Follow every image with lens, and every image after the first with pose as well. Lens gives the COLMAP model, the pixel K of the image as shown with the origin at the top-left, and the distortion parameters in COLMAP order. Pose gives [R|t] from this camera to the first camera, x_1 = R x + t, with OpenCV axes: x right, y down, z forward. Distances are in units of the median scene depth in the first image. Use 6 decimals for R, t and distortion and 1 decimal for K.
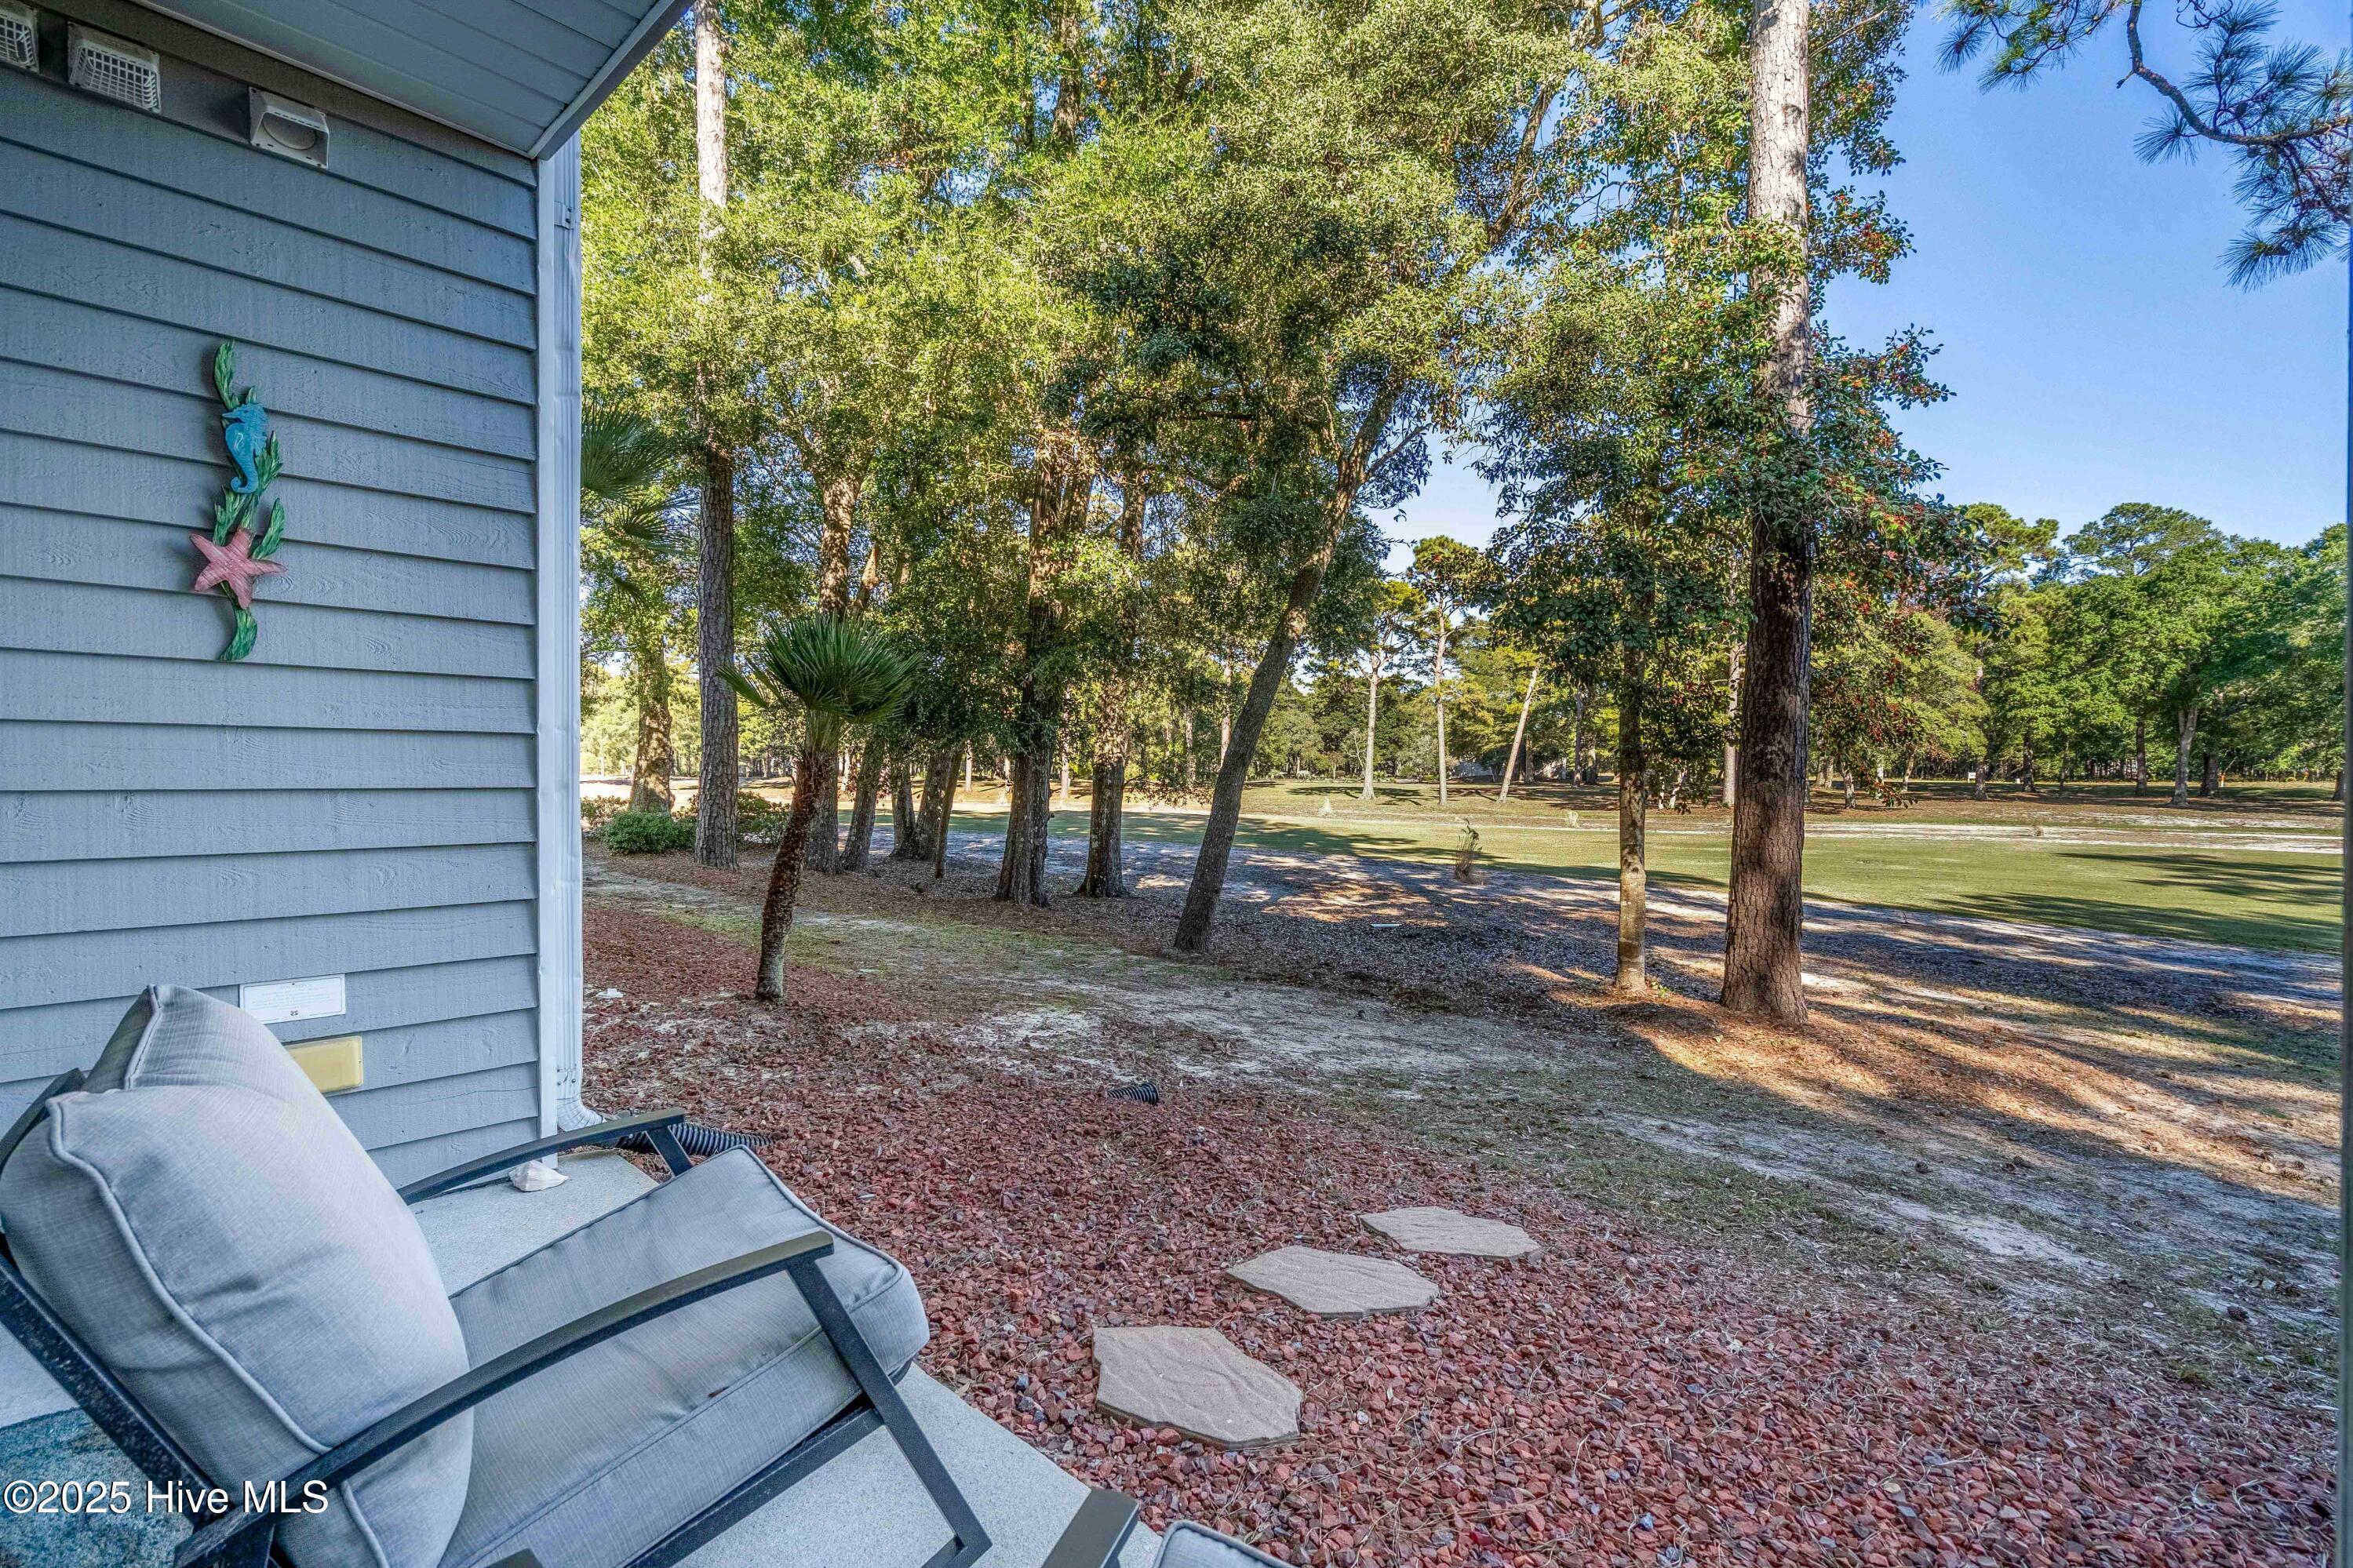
lens RADIAL K [[1068.2, 0, 1176.5], [0, 1068.2, 784.0], [0, 0, 1]] dist [-0.005425, 0.000353]
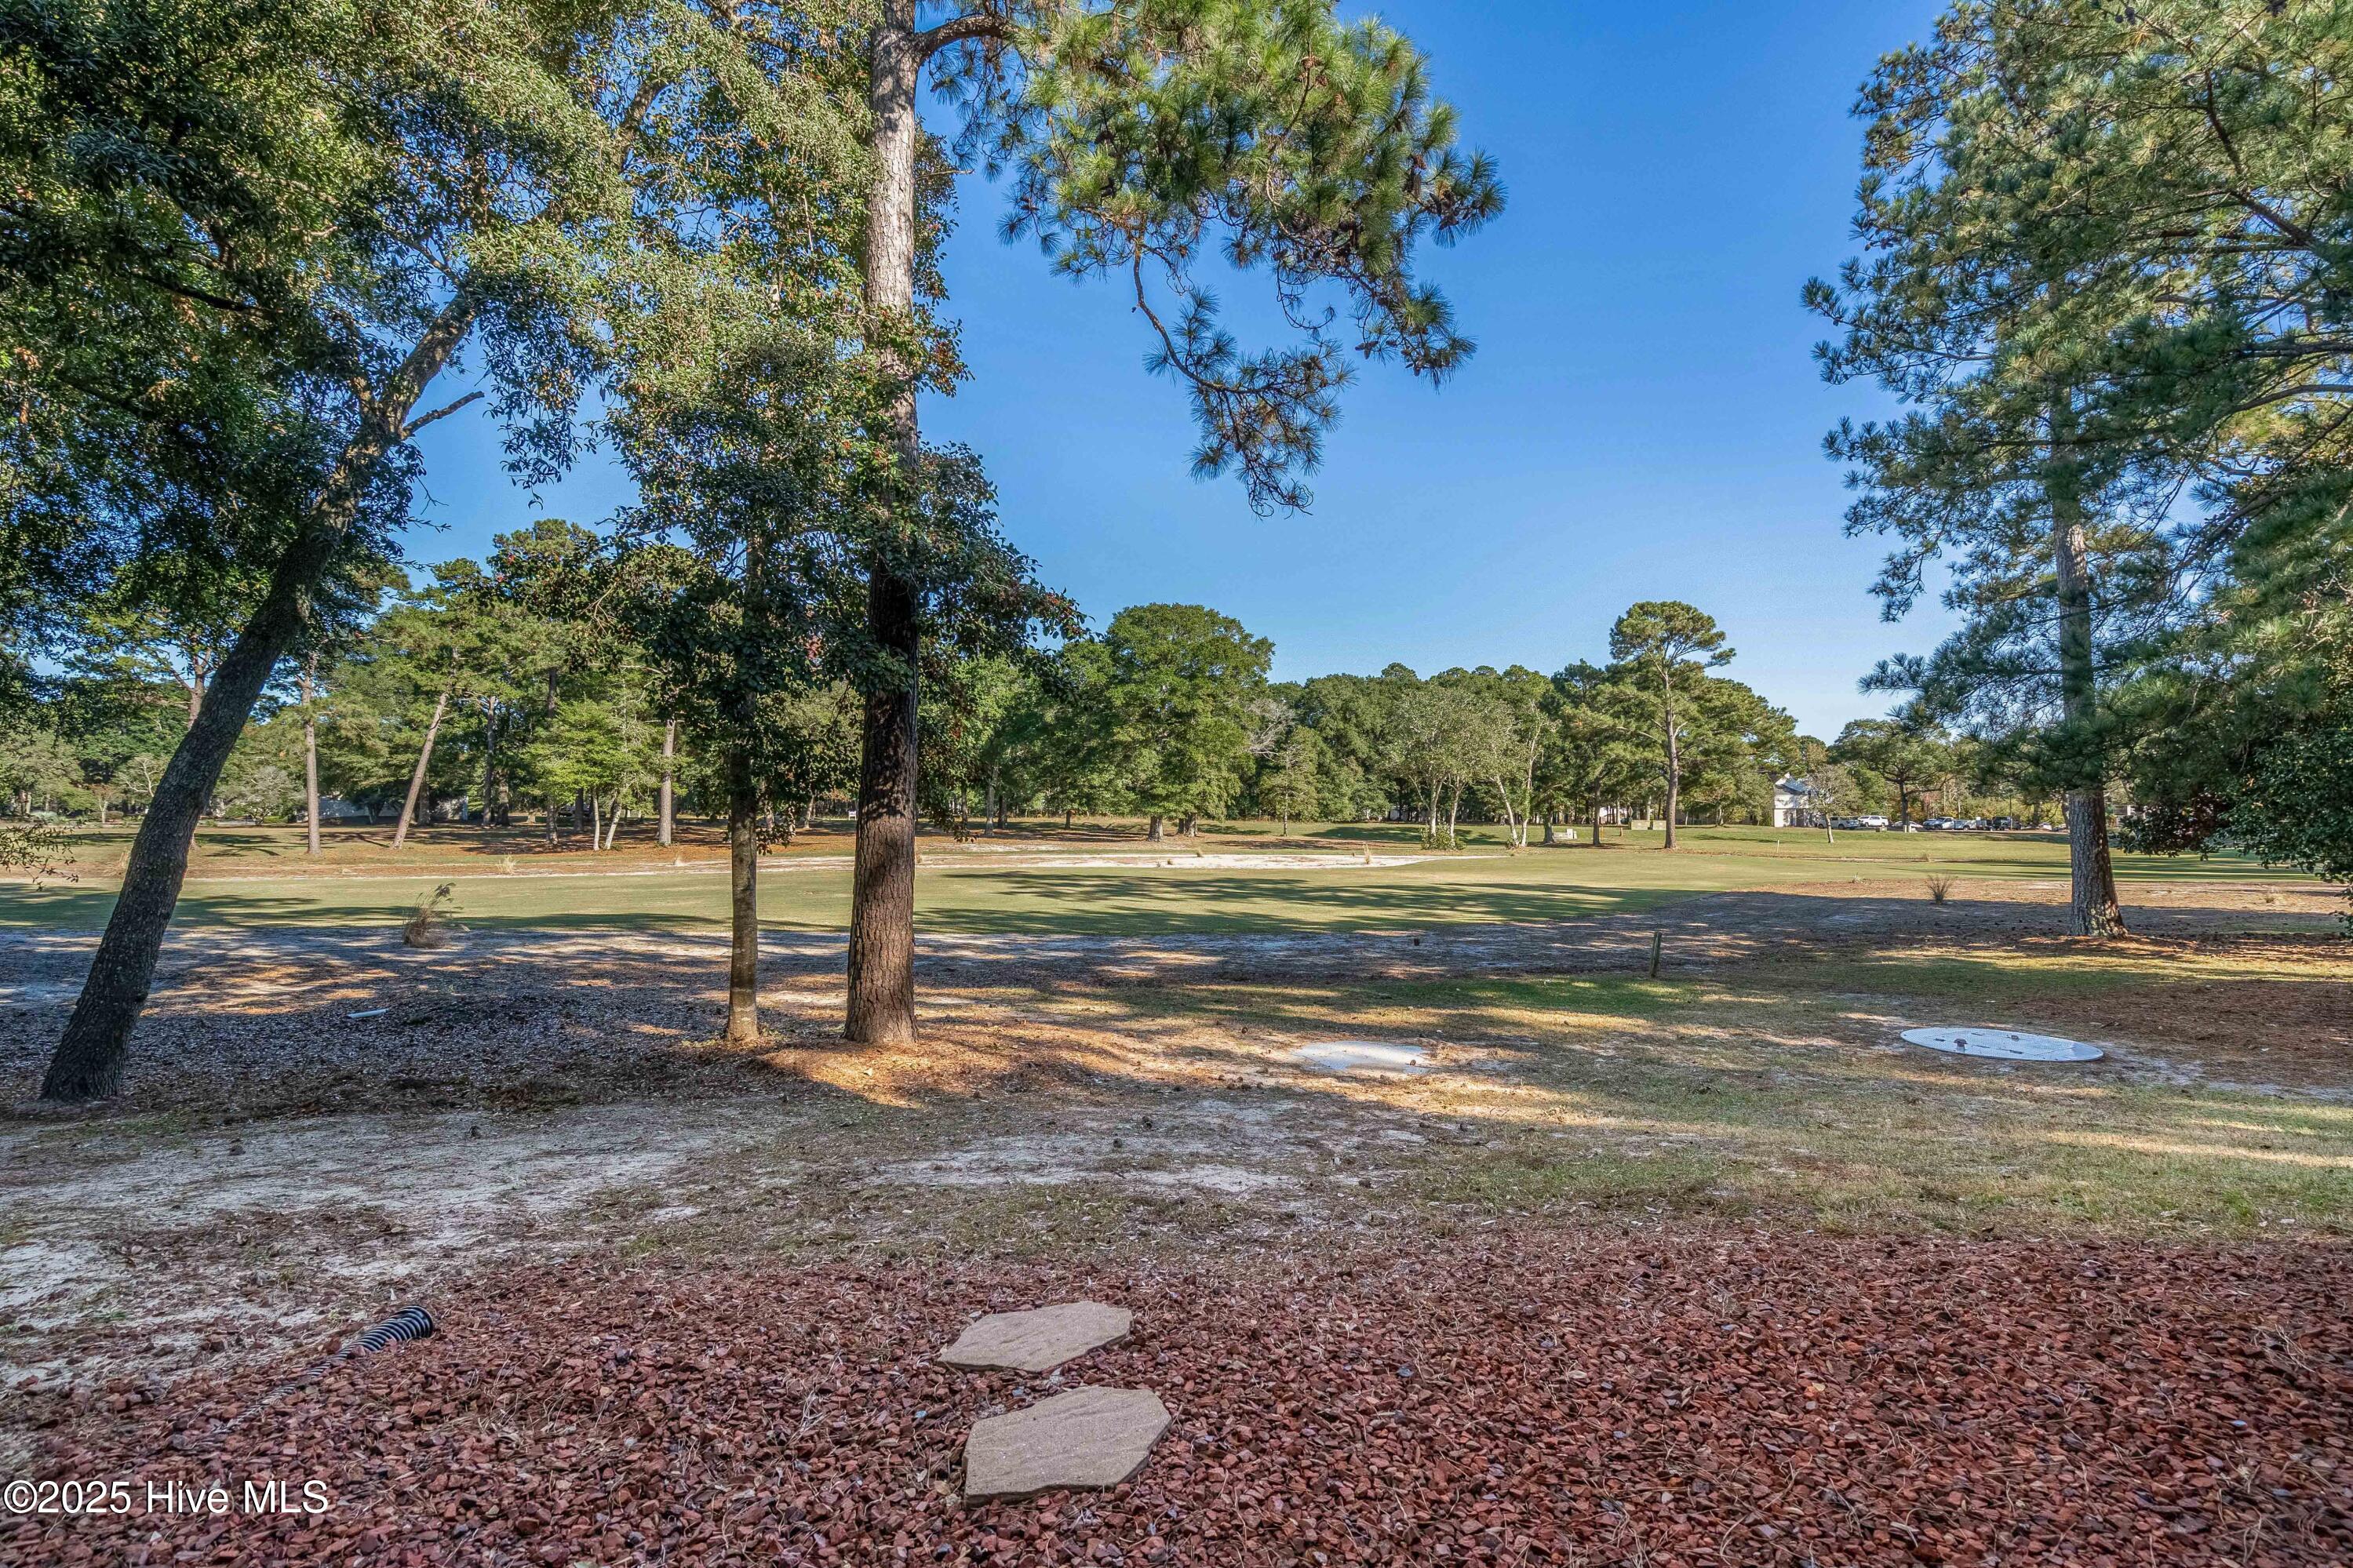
lens RADIAL K [[1068.2, 0, 1176.5], [0, 1068.2, 784.0], [0, 0, 1]] dist [-0.005425, 0.000353]
pose [[0.596351, 0.017864, 0.802525, -0.208211], [0.011474, 0.999461, -0.030774, -0.007584], [-0.802642, 0.027561, 0.595824, 0.185059]]
